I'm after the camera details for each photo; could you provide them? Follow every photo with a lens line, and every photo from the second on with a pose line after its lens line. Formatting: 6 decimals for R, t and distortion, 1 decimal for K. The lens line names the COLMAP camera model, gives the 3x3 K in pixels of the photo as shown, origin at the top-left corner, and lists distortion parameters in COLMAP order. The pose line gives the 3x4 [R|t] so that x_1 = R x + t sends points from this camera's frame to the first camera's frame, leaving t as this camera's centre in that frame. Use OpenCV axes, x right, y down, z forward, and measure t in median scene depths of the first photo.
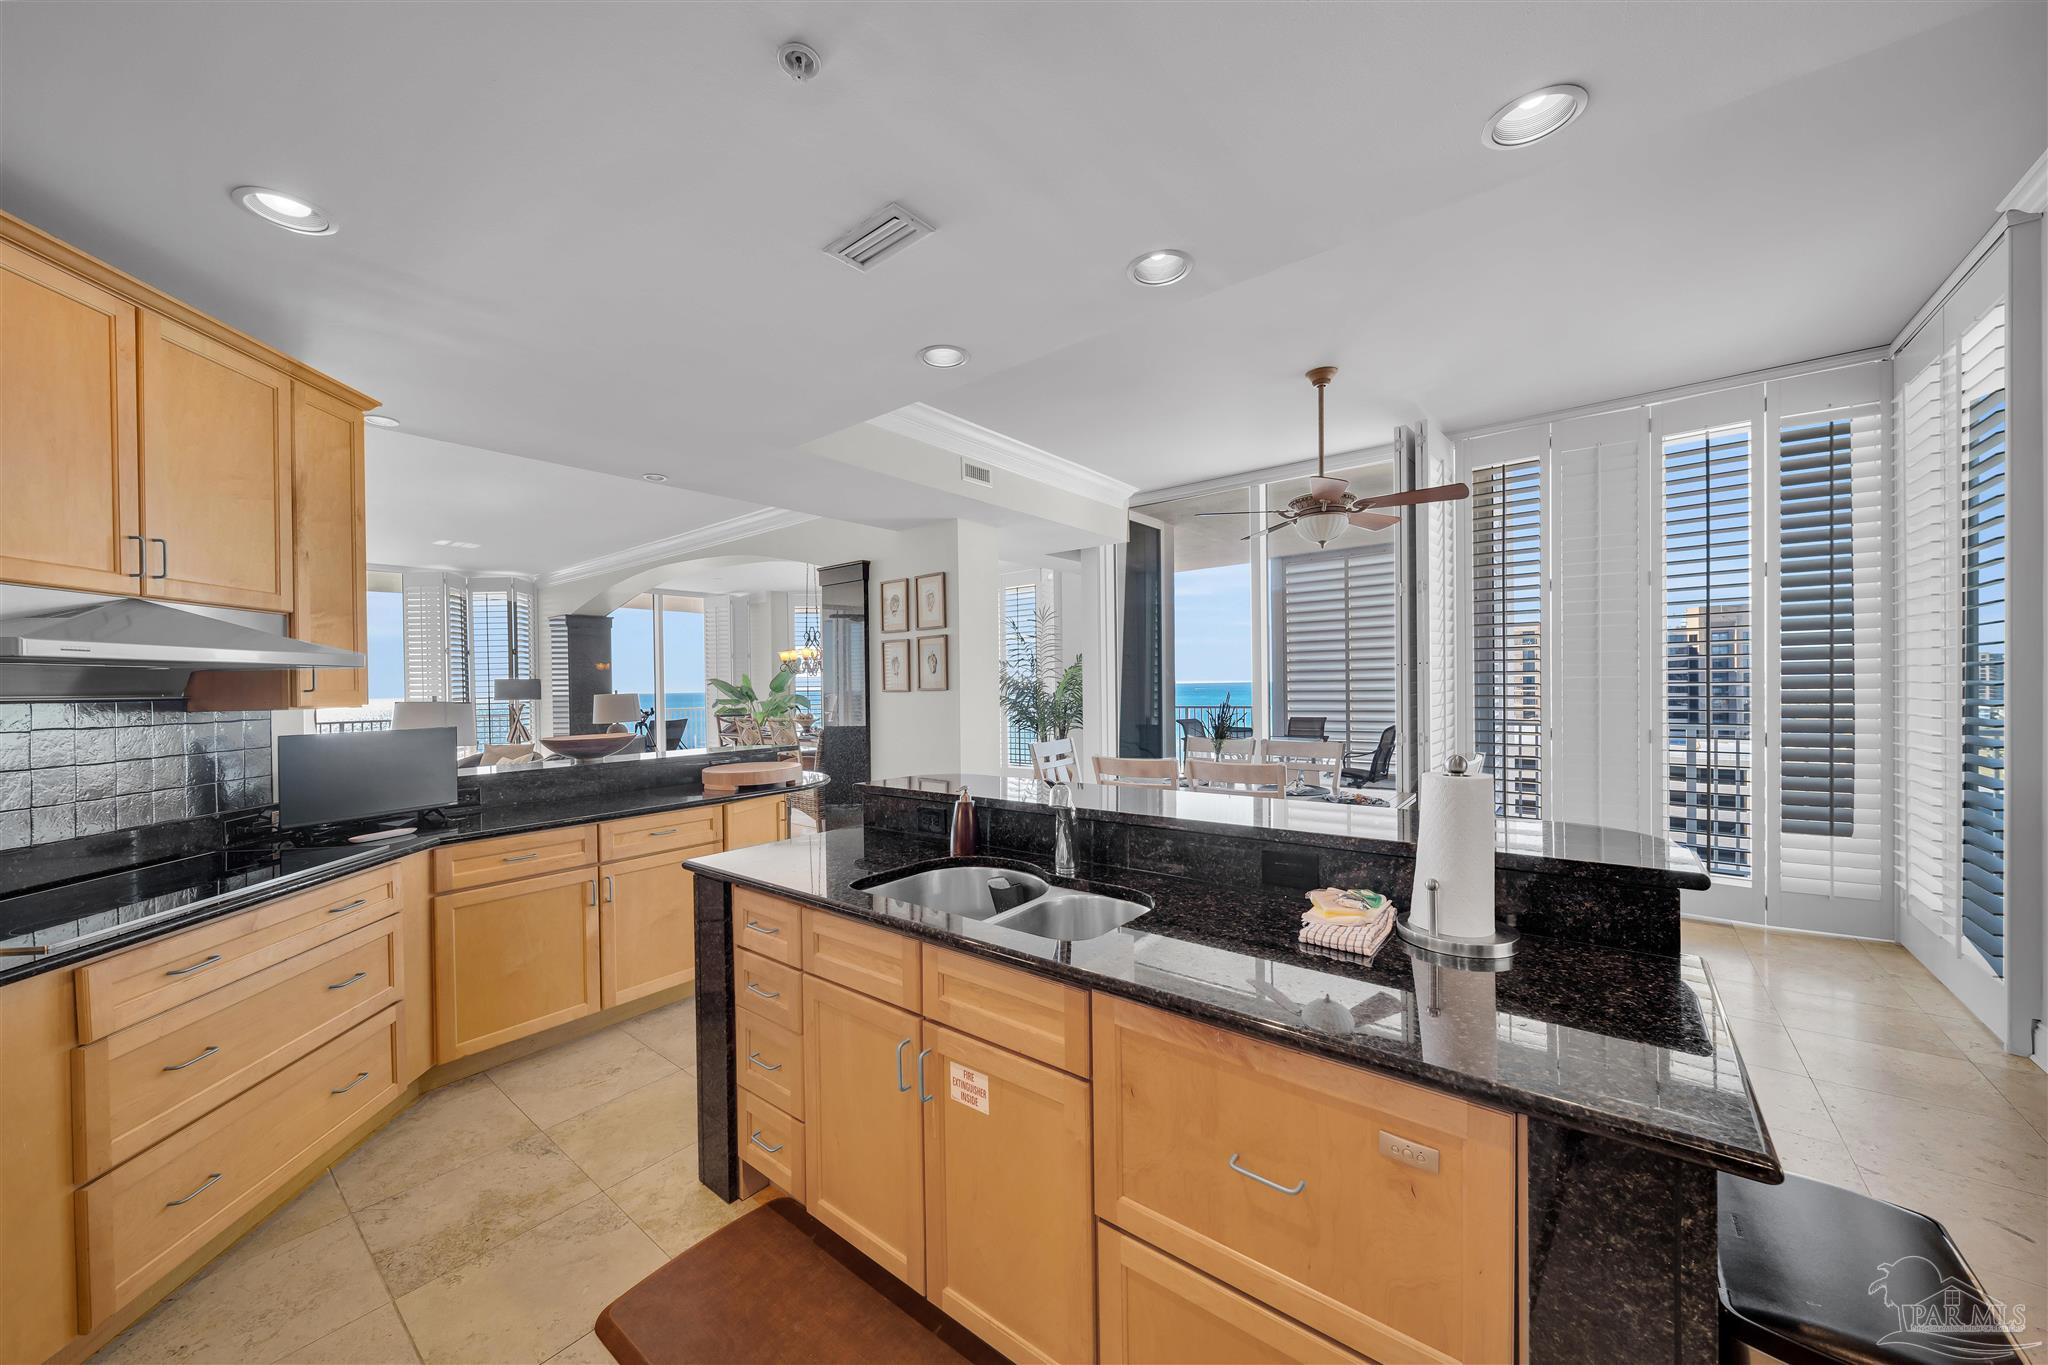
lens RADIAL K [[723.5, 0, 1023.0], [0, 723.5, 689.6], [0, 0, 1]] dist [0.001868, -0.000211]
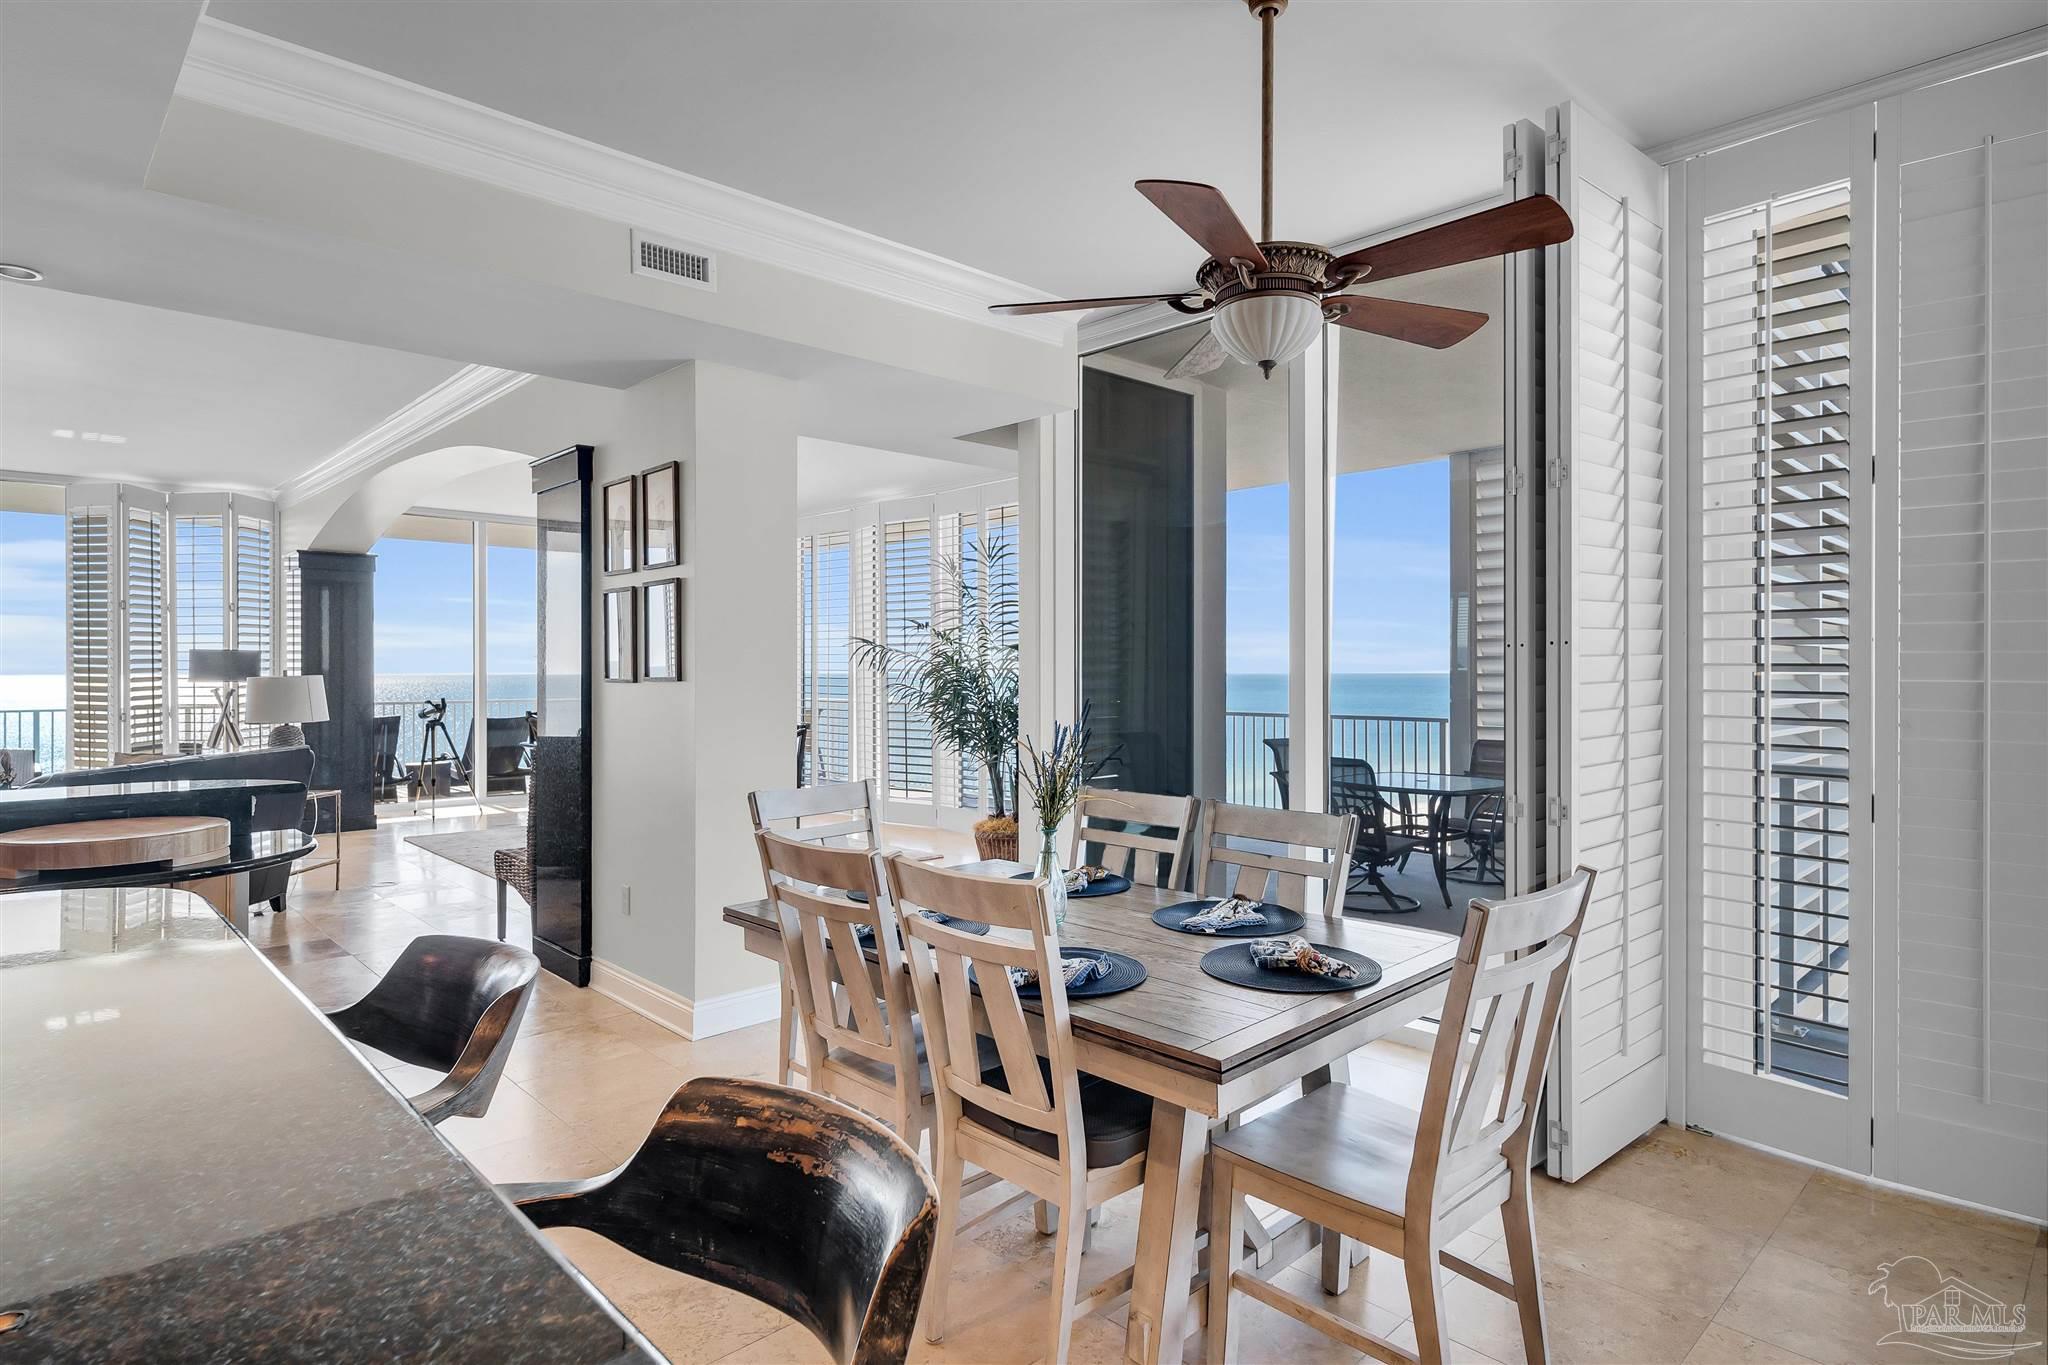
lens RADIAL K [[1088.4, 0, 1026.3], [0, 1088.4, 667.6], [0, 0, 1]] dist [-0.001887, -0.000420]
pose [[0.990921, 0.018623, -0.133148, 0.242555], [-0.019733, 0.999781, -0.007024, -0.007709], [0.132988, 0.009587, 0.991071, 0.219412]]
